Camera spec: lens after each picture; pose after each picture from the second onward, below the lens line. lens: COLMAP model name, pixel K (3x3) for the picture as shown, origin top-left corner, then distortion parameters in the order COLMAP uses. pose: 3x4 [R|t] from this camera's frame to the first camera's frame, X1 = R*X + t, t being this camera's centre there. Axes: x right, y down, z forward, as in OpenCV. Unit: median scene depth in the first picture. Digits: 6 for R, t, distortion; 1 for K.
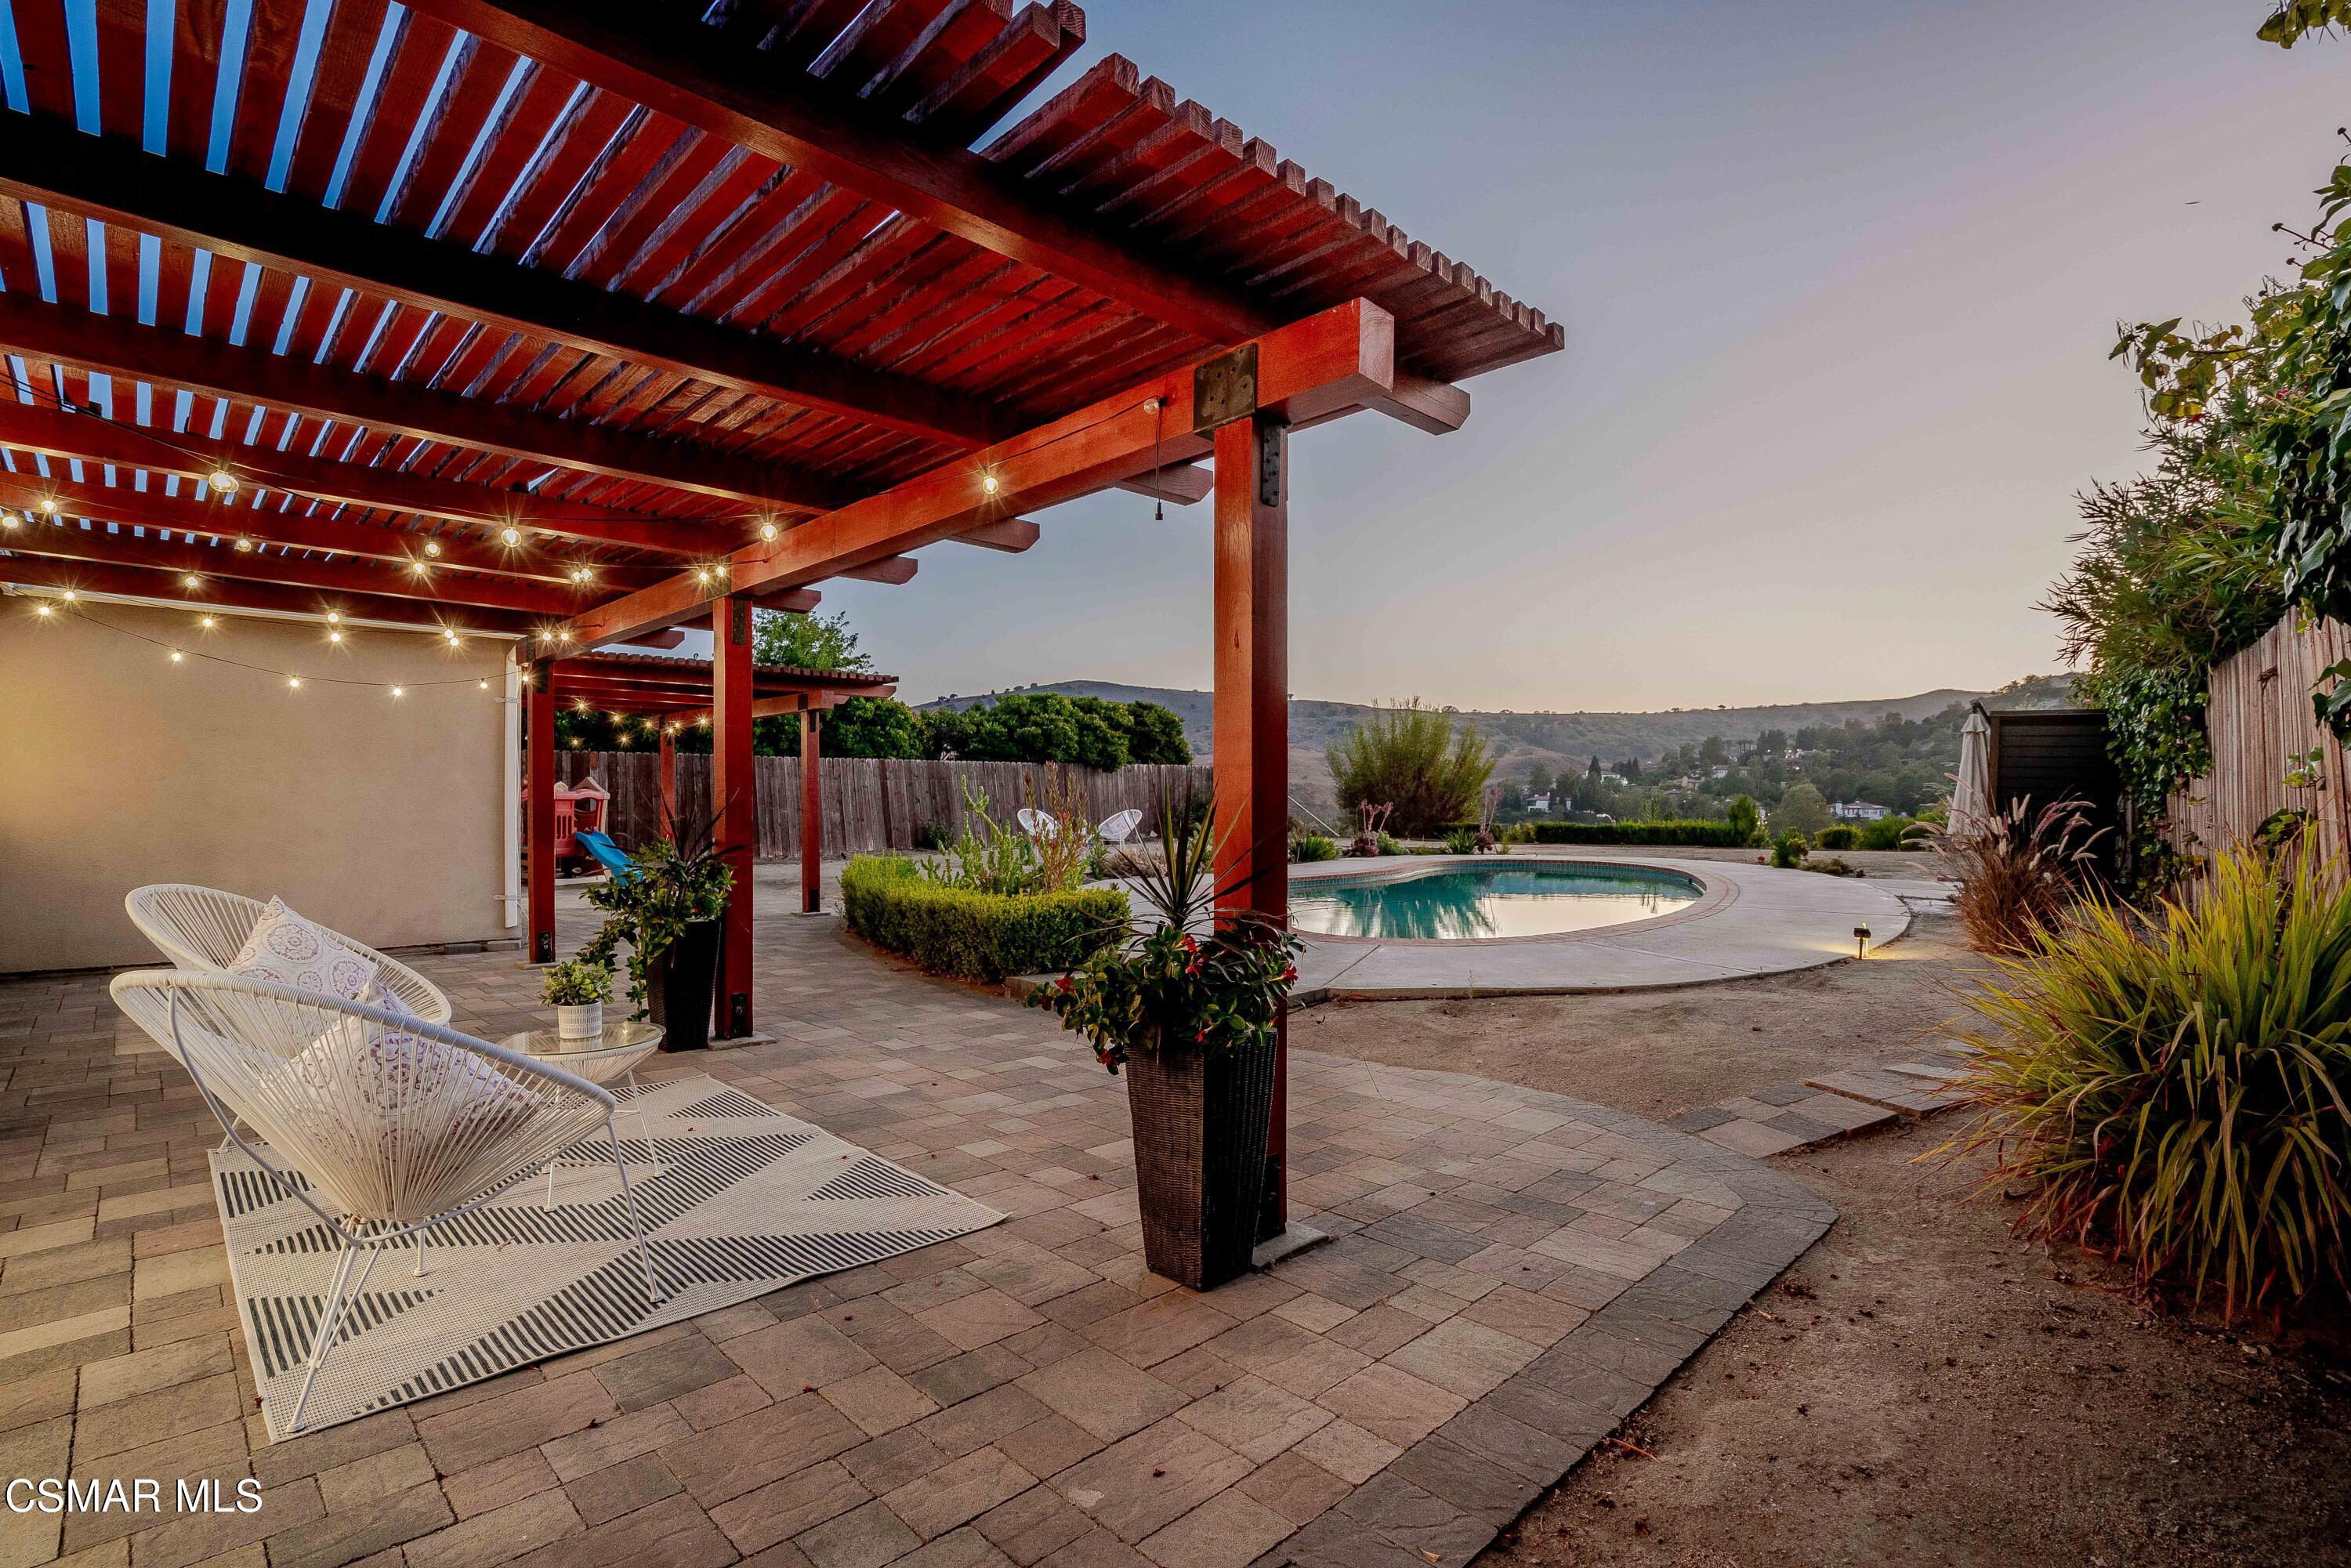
lens RADIAL K [[1091.5, 0, 1173.5], [0, 1091.5, 798.6], [0, 0, 1]] dist [-0.035919, 0.000434]
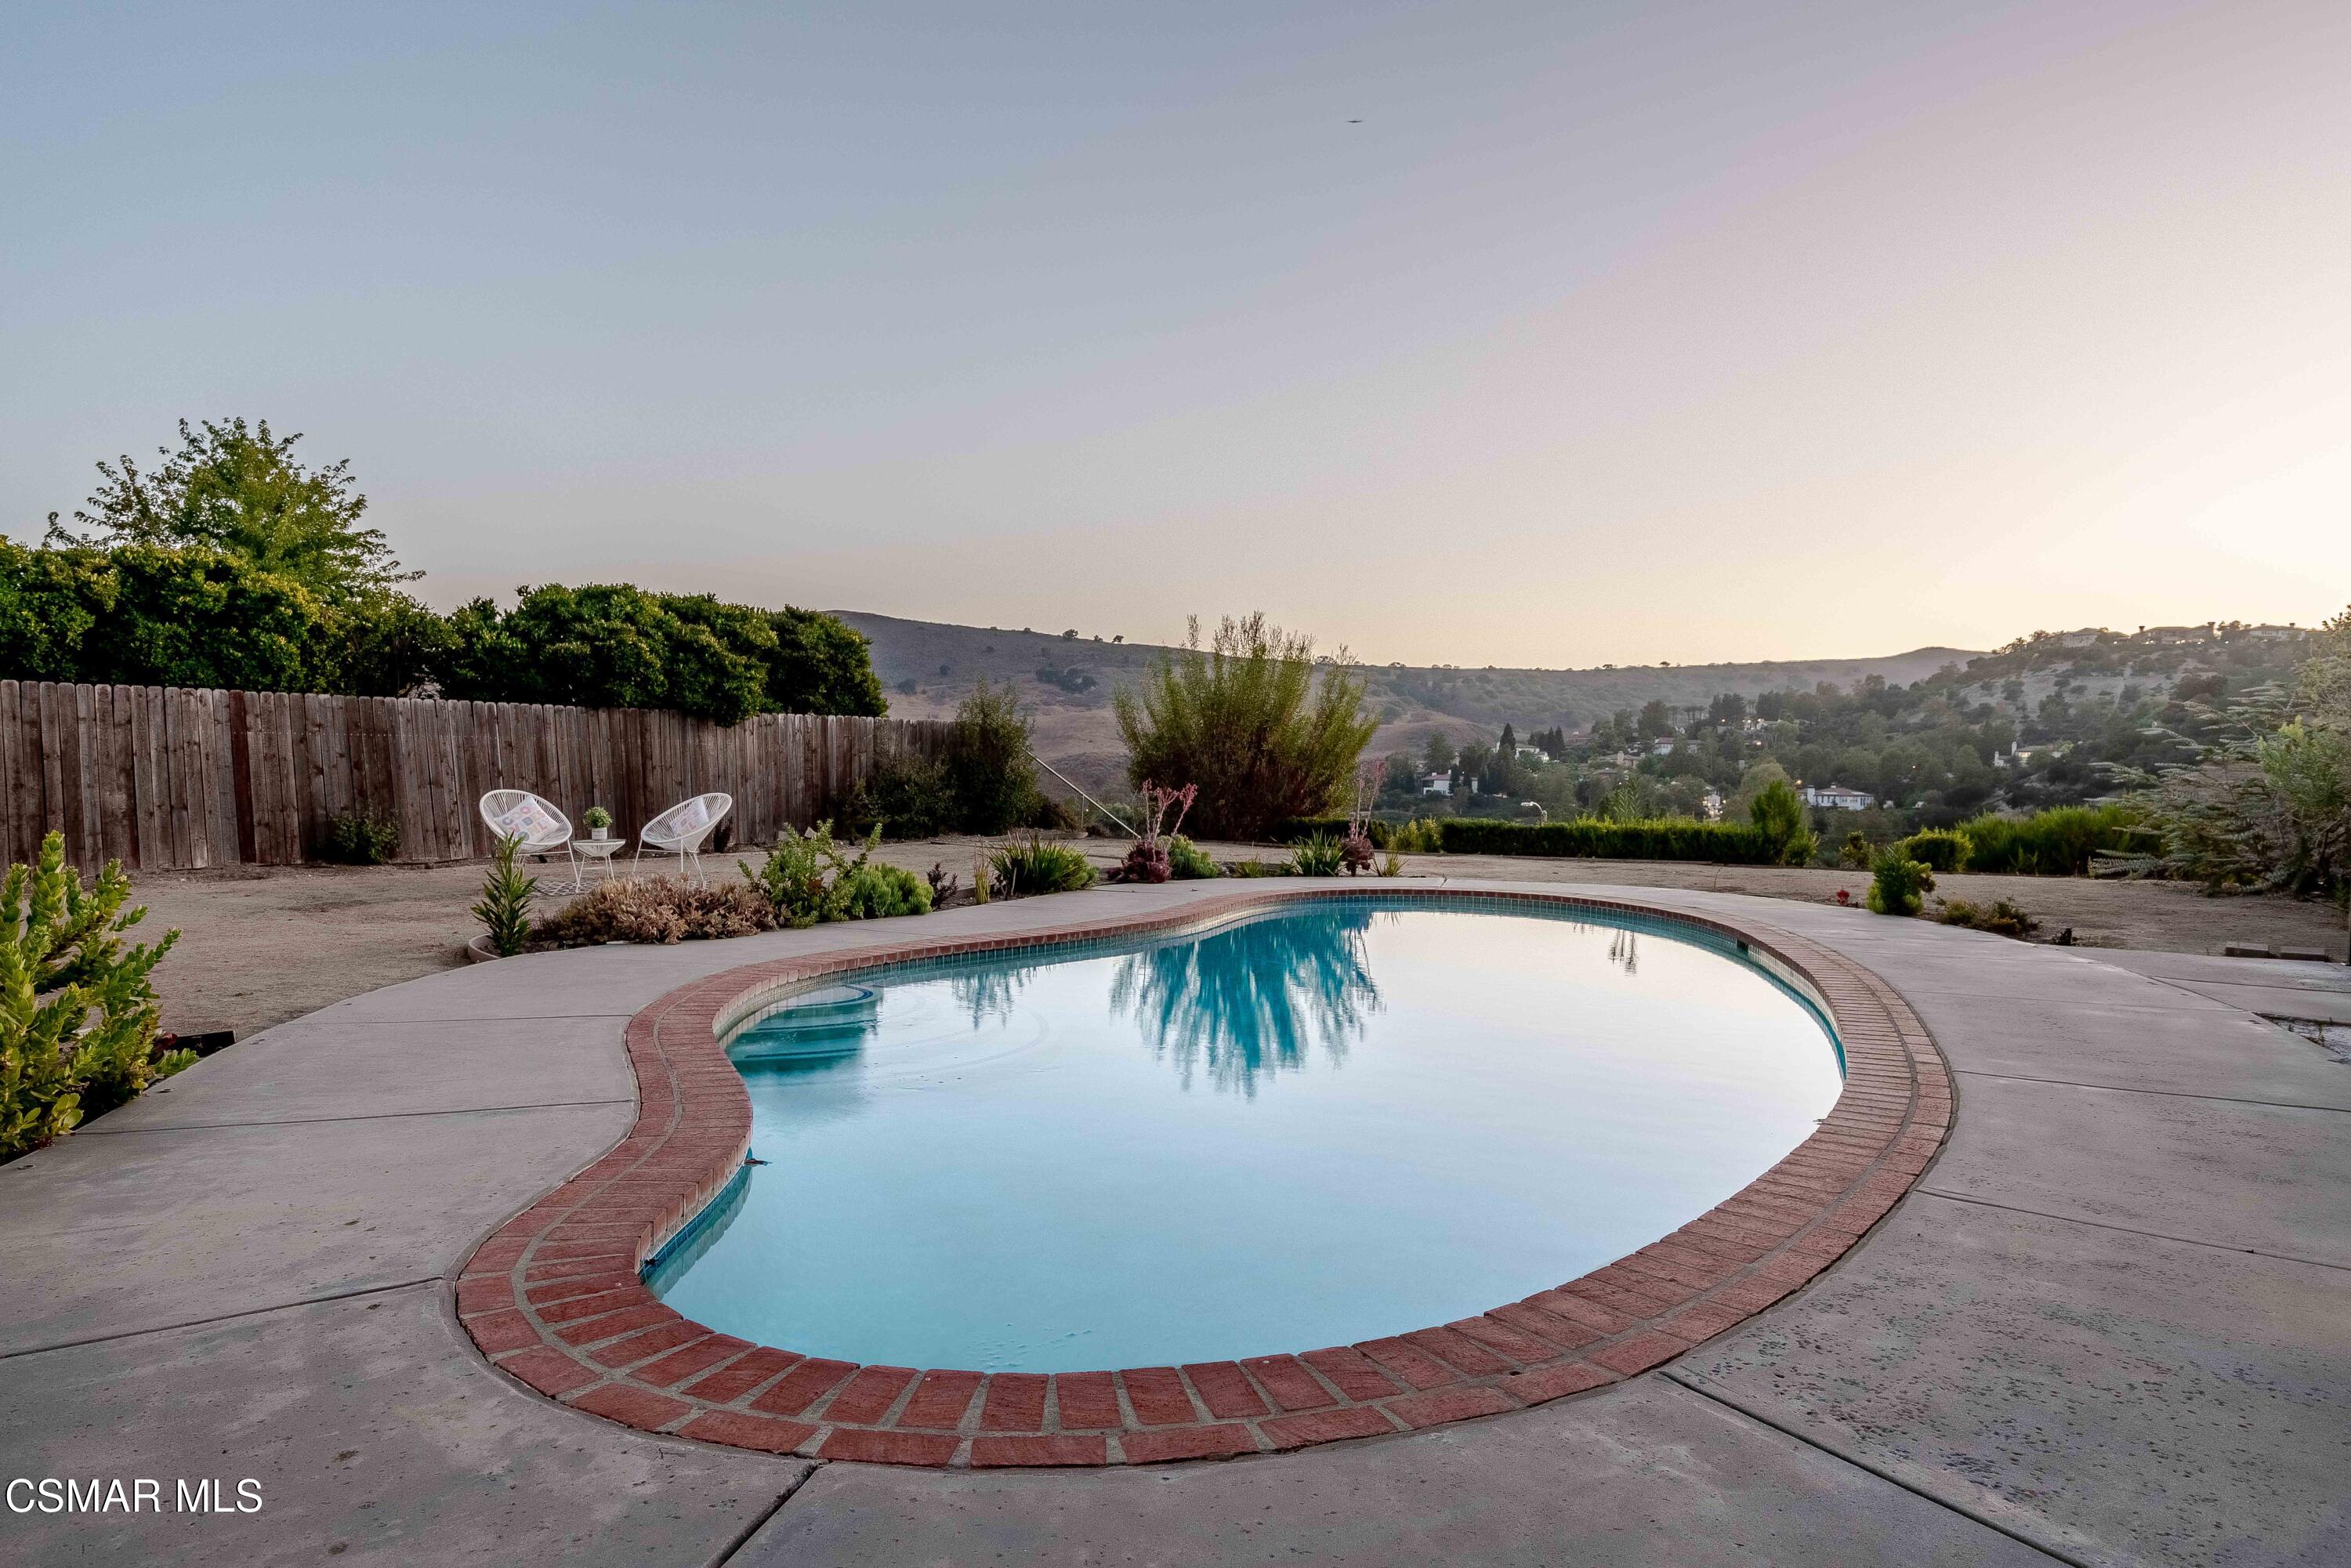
lens RADIAL K [[1439.2, 0, 1165.1], [0, 1439.2, 766.0], [0, 0, 1]] dist [0.009760, -0.002467]
pose [[0.990428, 0.012348, 0.137477, 0.060770], [-0.011622, 0.999914, -0.006080, -0.001042], [-0.137540, 0.004424, 0.990486, 0.196822]]
